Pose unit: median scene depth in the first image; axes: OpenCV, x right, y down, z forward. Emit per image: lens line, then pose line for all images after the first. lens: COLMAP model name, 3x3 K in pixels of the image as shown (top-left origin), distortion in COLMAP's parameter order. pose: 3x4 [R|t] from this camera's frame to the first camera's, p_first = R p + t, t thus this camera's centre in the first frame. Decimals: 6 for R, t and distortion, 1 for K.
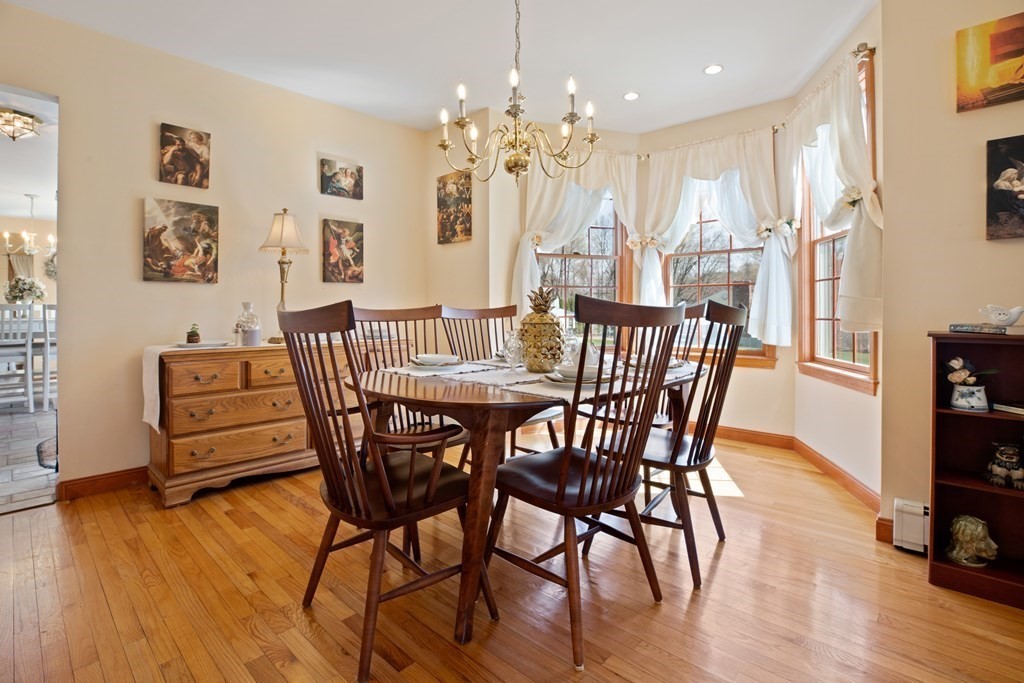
lens RADIAL K [[476.9, 0, 512.5], [0, 476.9, 319.5], [0, 0, 1]] dist [-0.032674, -0.000021]
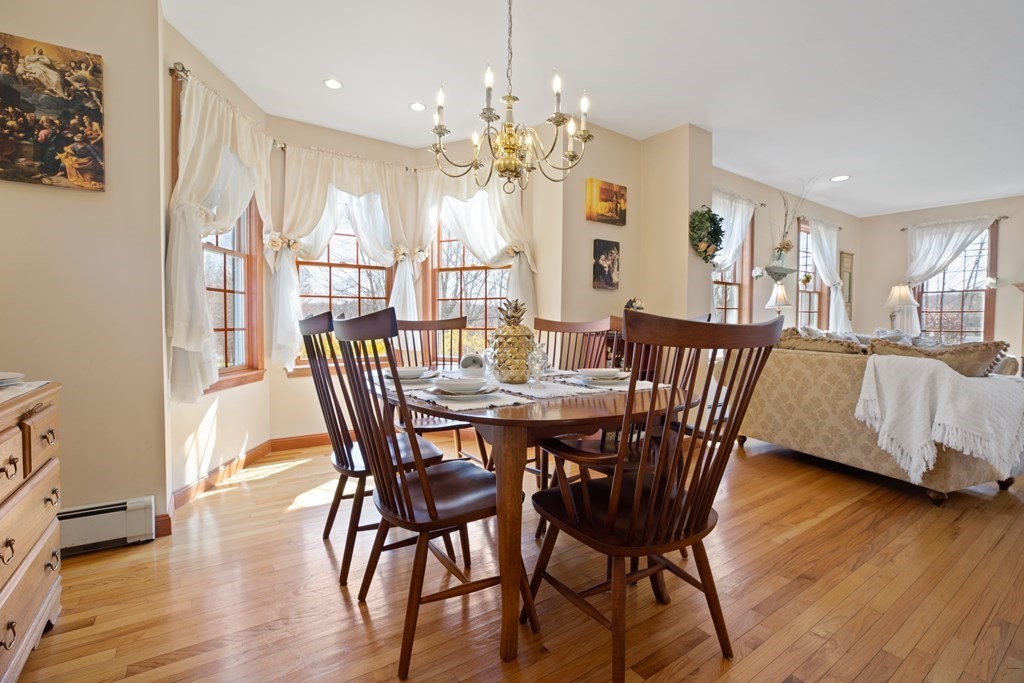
lens RADIAL K [[480.8, 0, 511.7], [0, 480.8, 337.1], [0, 0, 1]] dist [-0.033401, 0.000813]
pose [[0.199989, -0.029675, 0.979349, -1.151703], [0.012964, 0.999534, 0.027639, -0.023779], [-0.979712, 0.007169, 0.200281, 0.974572]]
